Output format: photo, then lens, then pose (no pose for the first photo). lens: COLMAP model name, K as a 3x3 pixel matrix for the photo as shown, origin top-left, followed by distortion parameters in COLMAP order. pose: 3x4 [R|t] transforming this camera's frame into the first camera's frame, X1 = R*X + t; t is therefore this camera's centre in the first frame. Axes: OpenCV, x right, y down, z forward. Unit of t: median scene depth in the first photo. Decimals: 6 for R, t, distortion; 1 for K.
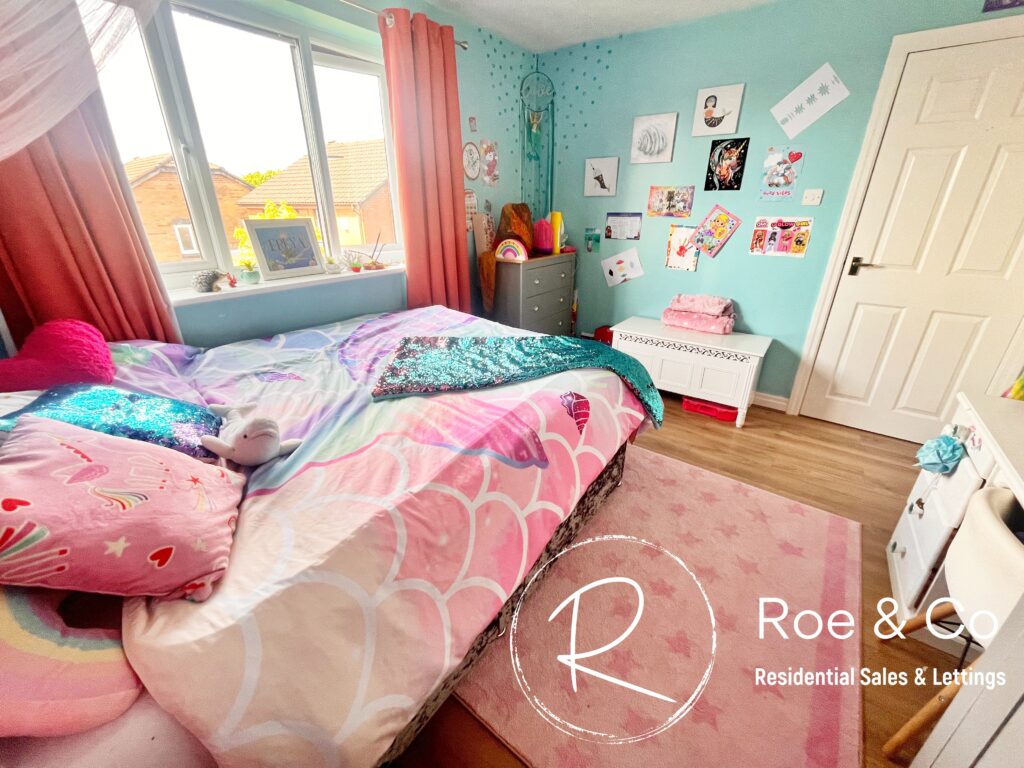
lens RADIAL K [[413.7, 0, 512.7], [0, 413.7, 382.3], [0, 0, 1]] dist [0.001733, -0.000980]
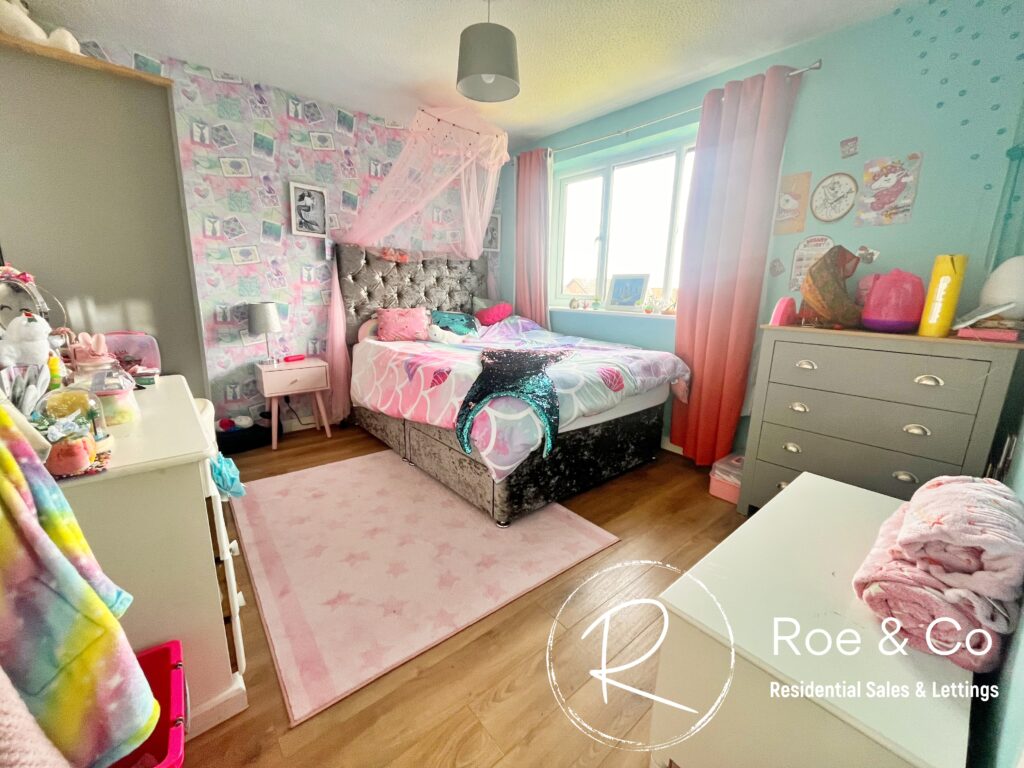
lens RADIAL K [[413.7, 0, 515.9], [0, 413.7, 381.4], [0, 0, 1]] dist [0.001733, -0.000980]
pose [[-0.224021, 0.209074, -0.951894, 0.988425], [-0.400777, 0.870547, 0.285527, -0.295389], [0.888365, 0.445461, -0.111229, 0.912148]]
